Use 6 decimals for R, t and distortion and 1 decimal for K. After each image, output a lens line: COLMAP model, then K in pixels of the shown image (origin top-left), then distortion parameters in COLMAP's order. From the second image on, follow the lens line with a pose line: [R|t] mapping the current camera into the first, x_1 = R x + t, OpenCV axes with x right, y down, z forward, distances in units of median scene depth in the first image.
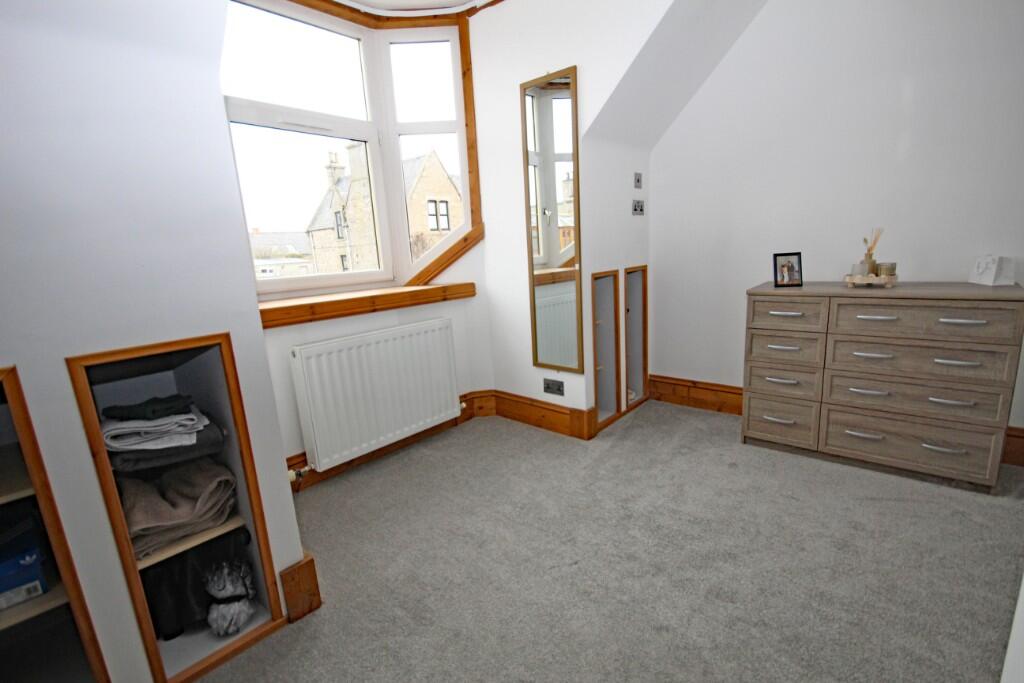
lens RADIAL K [[496.3, 0, 512.0], [0, 496.3, 341.5], [0, 0, 1]] dist [0.001726, 0.000180]
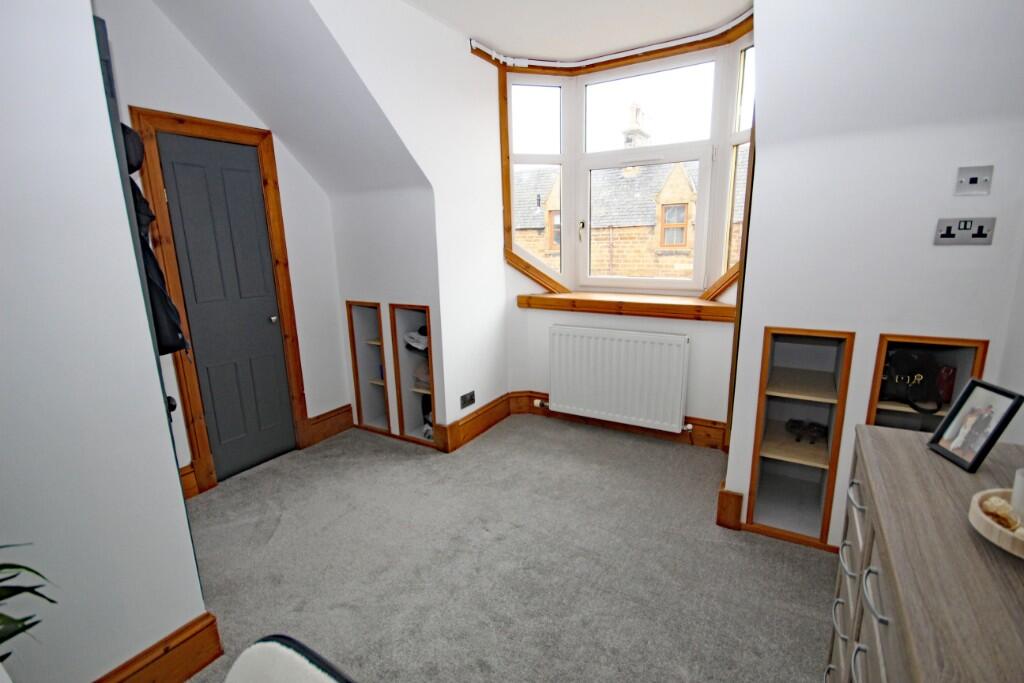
lens RADIAL K [[477.8, 0, 512.0], [0, 477.8, 341.5], [0, 0, 1]] dist [-0.003163, -0.000438]
pose [[0.150382, 0.260494, -0.953692, 0.760877], [-0.172753, 0.956744, 0.234088, -0.209367], [0.973417, 0.129550, 0.188879, 0.484537]]
